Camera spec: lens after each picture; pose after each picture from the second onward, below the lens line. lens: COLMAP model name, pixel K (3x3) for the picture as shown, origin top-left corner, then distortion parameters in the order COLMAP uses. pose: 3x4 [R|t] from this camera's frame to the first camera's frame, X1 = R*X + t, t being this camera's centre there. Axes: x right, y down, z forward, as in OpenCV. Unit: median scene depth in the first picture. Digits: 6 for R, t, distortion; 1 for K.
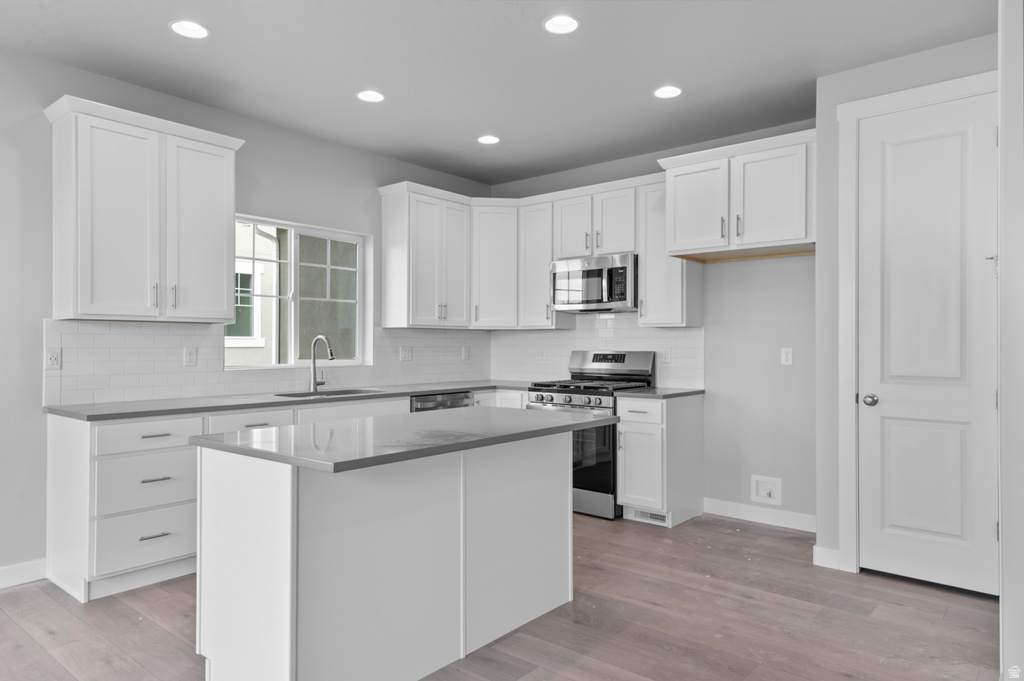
lens RADIAL K [[656.5, 0, 514.0], [0, 656.5, 340.8], [0, 0, 1]] dist [0.037984, -0.000804]
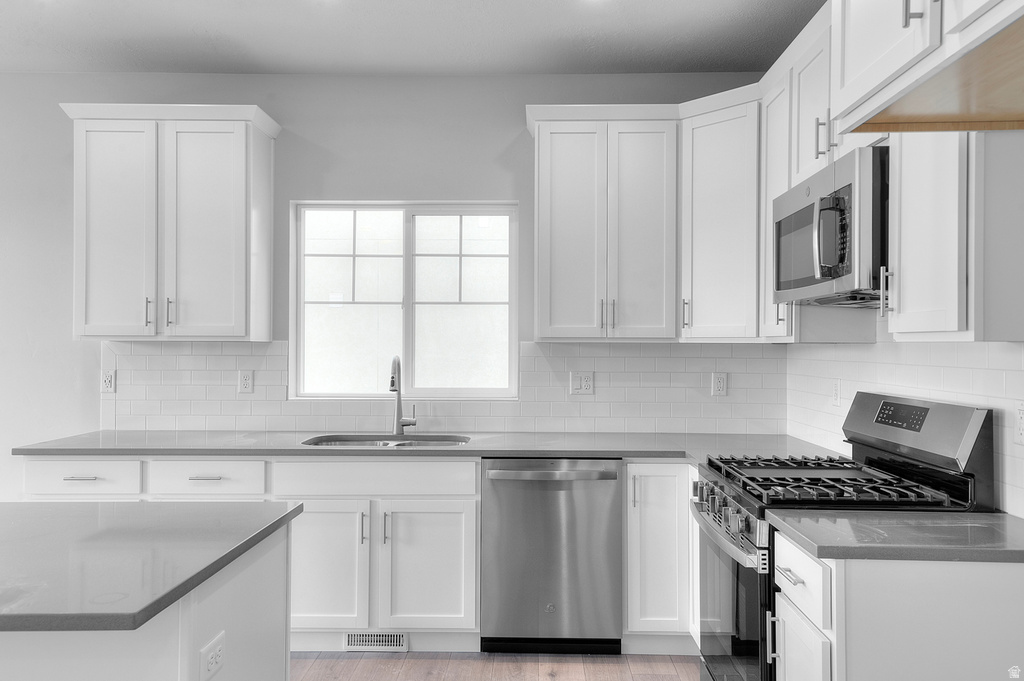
lens RADIAL K [[749.2, 0, 515.5], [0, 749.2, 340.5], [0, 0, 1]] dist [0.033429, 0.000931]
pose [[0.628809, -0.005317, -0.777542, 0.389469], [0.000004, 0.999977, -0.006834, -0.018263], [0.777560, 0.004294, 0.628794, 0.566017]]
